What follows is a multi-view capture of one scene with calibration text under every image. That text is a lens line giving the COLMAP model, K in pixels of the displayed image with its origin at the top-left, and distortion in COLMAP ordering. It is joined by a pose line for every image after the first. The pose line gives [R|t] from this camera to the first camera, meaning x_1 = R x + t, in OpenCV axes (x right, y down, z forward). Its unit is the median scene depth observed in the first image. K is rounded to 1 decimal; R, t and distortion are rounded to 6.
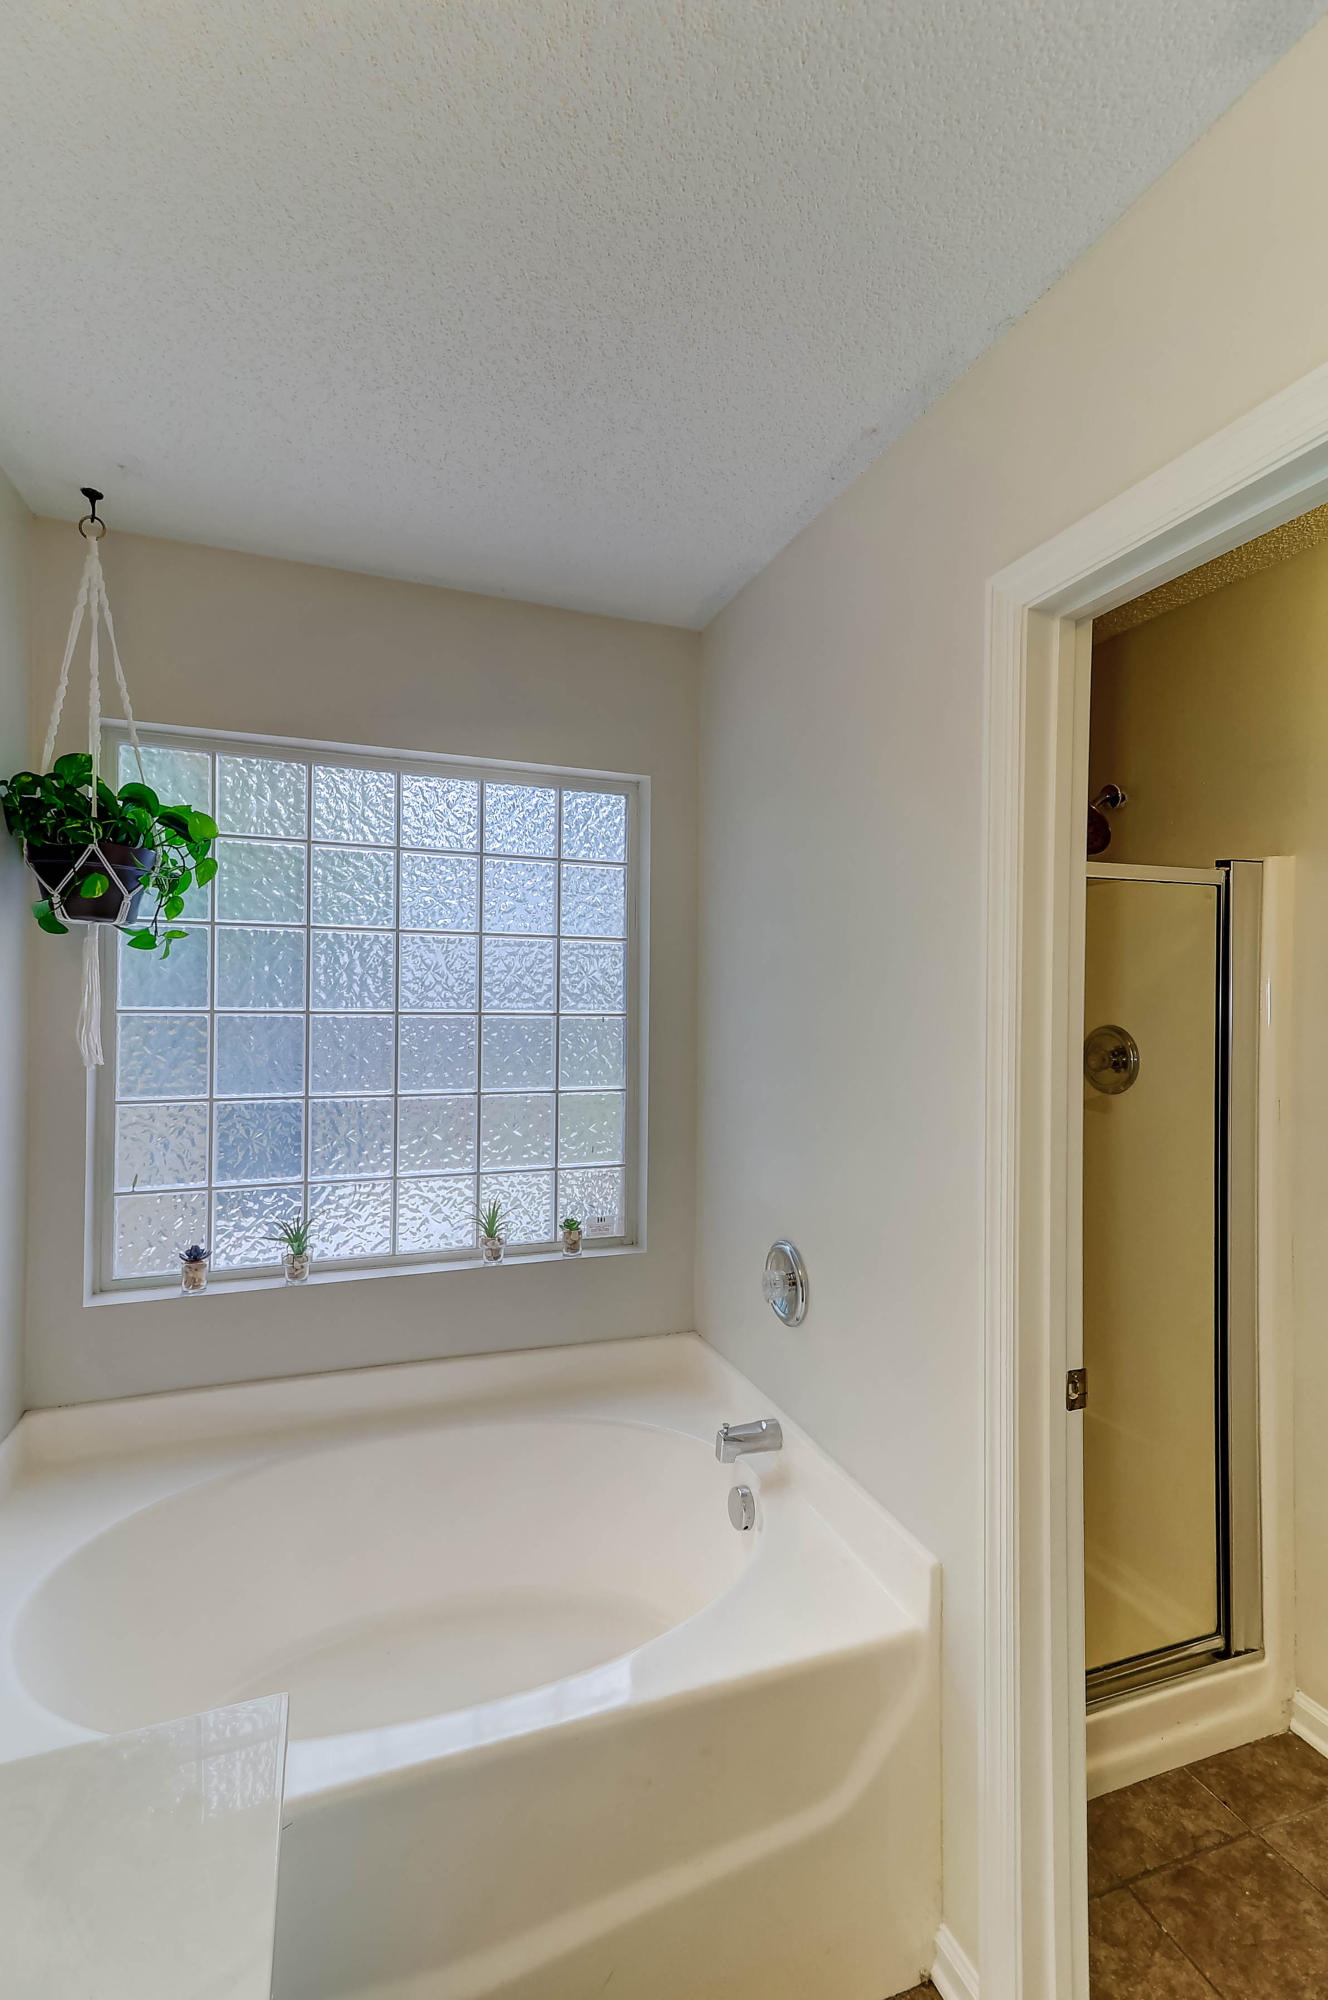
lens RADIAL K [[906.6, 0, 659.1], [0, 906.6, 1003.2], [0, 0, 1]] dist [0.026491, 0.000141]
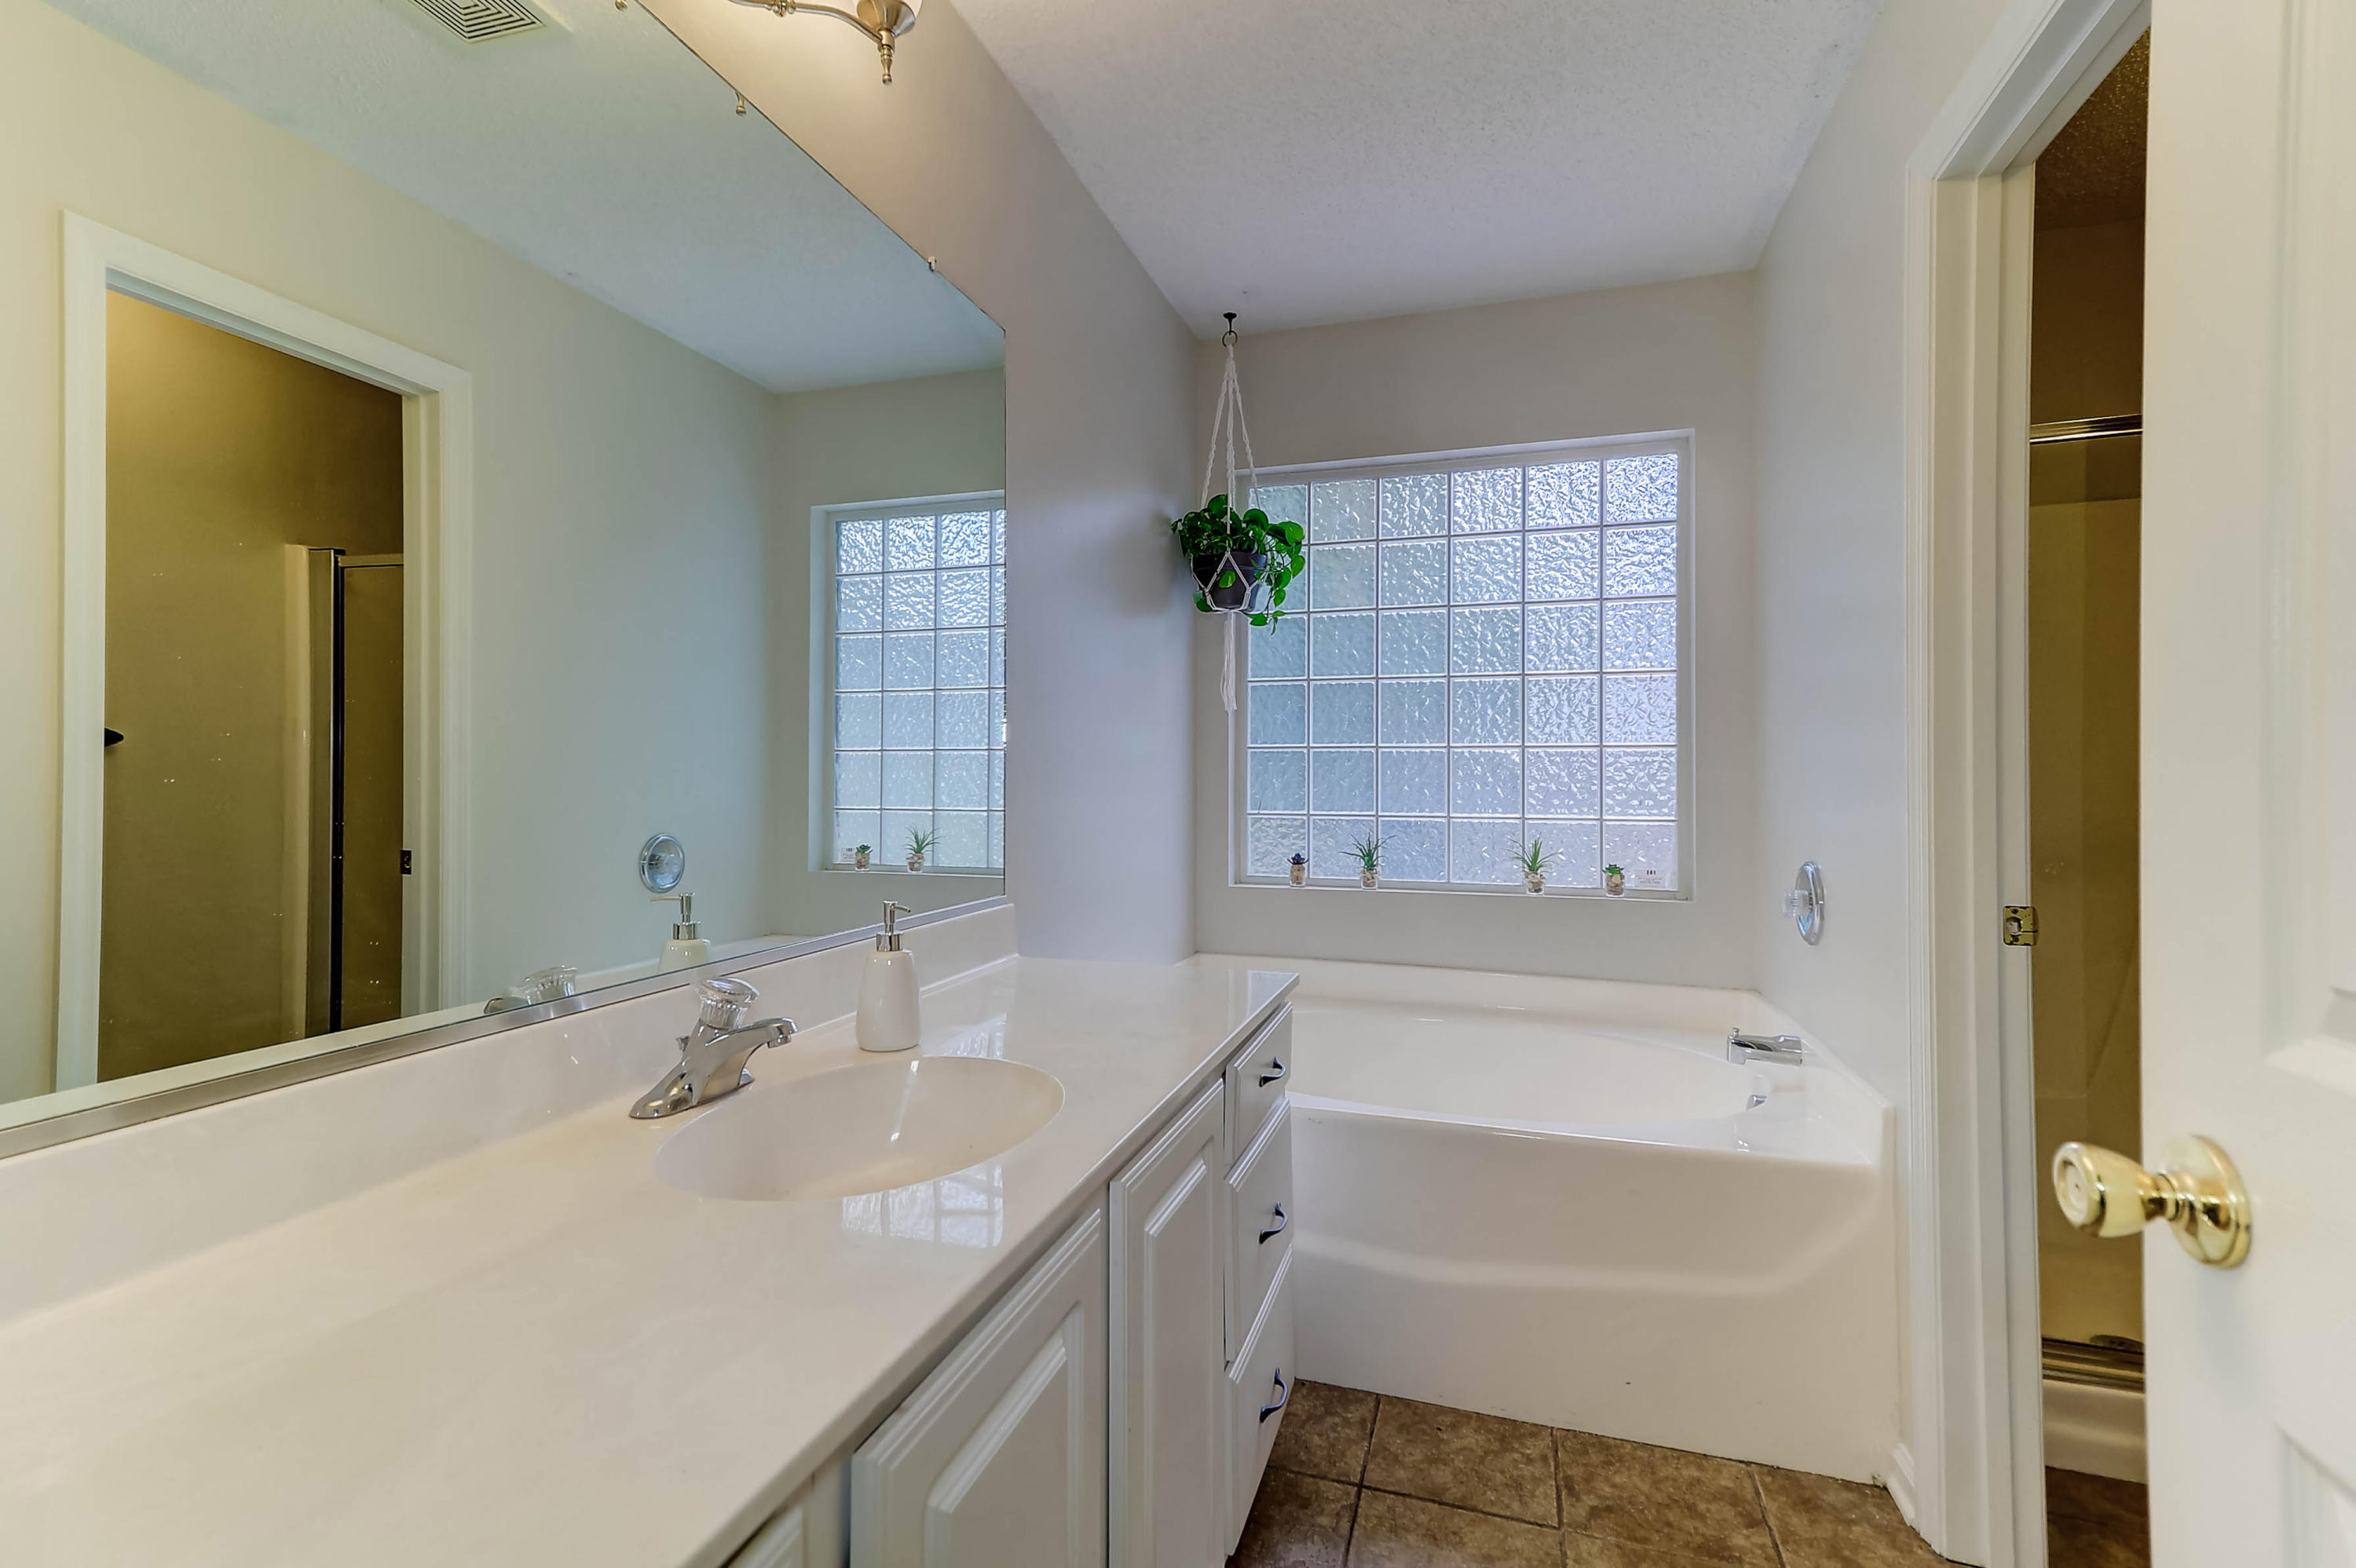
lens RADIAL K [[1067.8, 0, 1166.7], [0, 1067.8, 786.1], [0, 0, 1]] dist [0.026491, 0.000141]
pose [[0.793142, -0.009212, -0.608967, 0.319421], [0.004356, 0.999946, -0.009452, 0.198777], [0.609021, 0.004844, 0.793140, -0.387516]]
